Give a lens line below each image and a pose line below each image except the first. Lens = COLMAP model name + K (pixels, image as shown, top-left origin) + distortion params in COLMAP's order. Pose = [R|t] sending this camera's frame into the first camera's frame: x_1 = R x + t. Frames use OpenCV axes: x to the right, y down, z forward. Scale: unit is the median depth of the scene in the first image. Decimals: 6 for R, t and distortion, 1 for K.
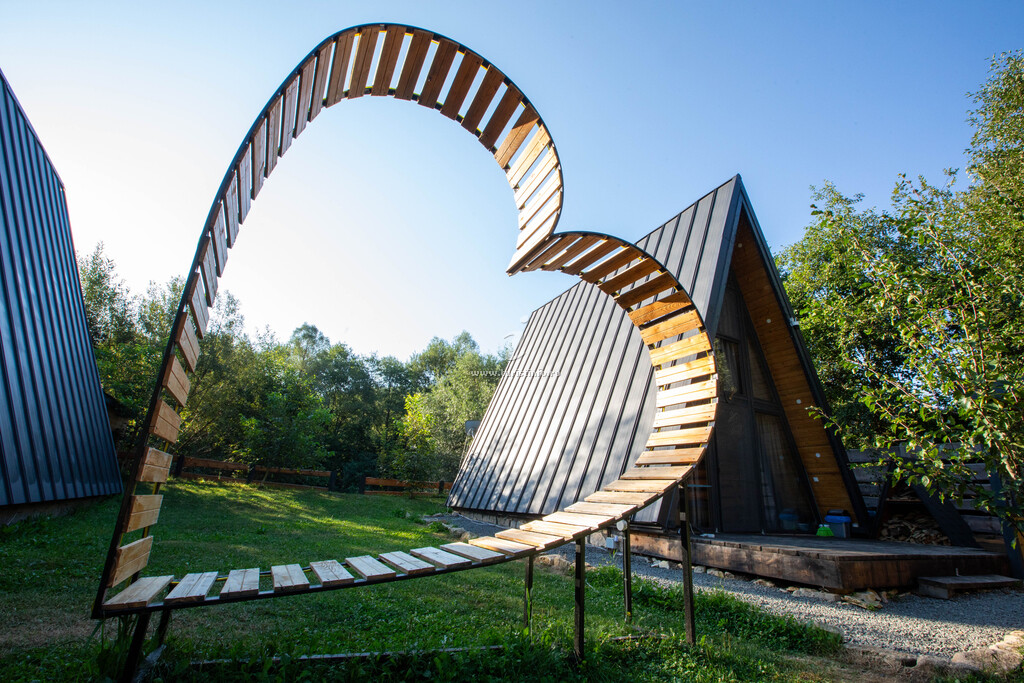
lens RADIAL K [[475.8, 0, 533.9], [0, 475.8, 342.7], [0, 0, 1]] dist [-0.016727, 0.000285]
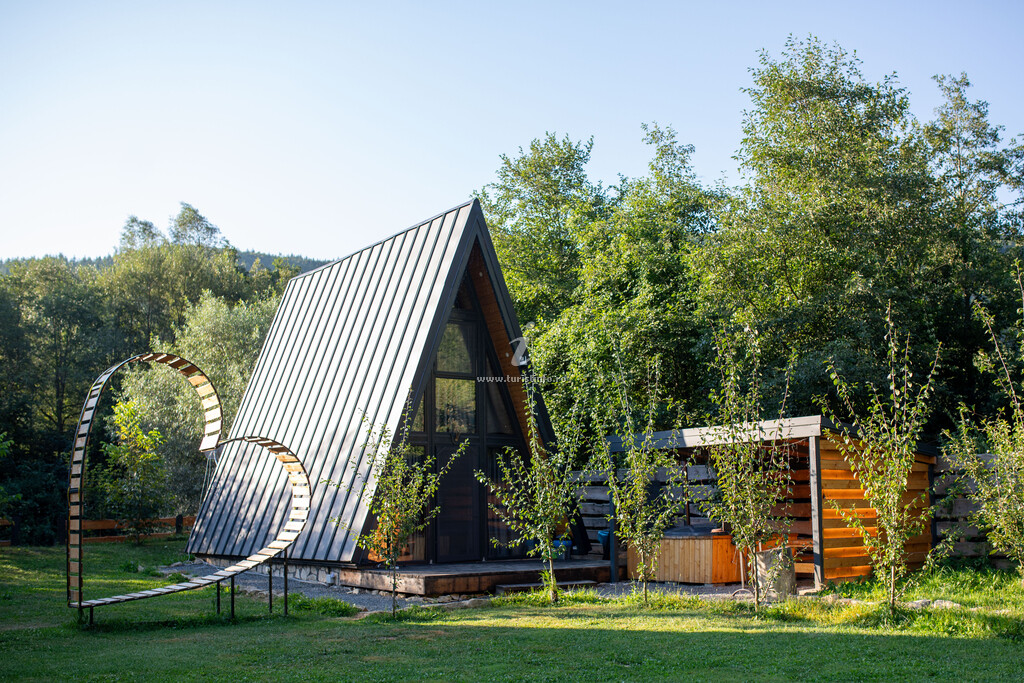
lens RADIAL K [[1071.8, 0, 577.3], [0, 1071.8, 365.5], [0, 0, 1]] dist [0.002207, 0.036021]
pose [[0.984768, -0.043076, 0.168456, 0.264909], [0.010001, 0.981256, 0.192449, -0.470968], [-0.173588, -0.187833, 0.966740, -1.231965]]
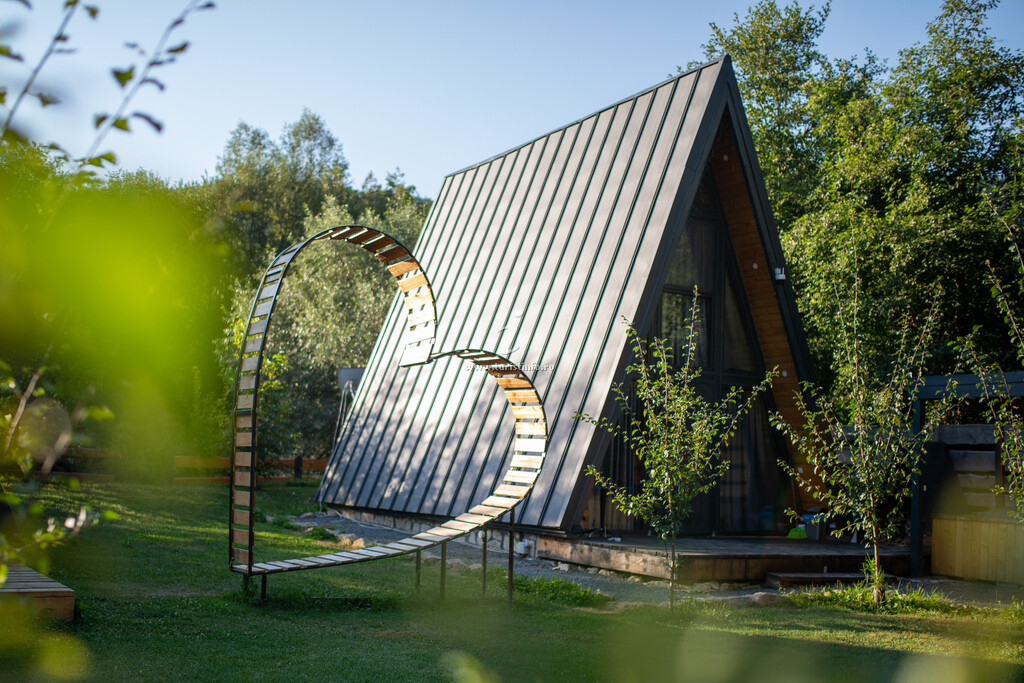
lens RADIAL K [[1166.9, 0, 512.0], [0, 1166.9, 341.5], [0, 0, 1]] dist [-0.000650, 0.024910]
pose [[0.999450, -0.009959, 0.031622, 0.058051], [0.002953, 0.976767, 0.214282, -0.342981], [-0.033022, -0.214071, 0.976260, -0.848001]]
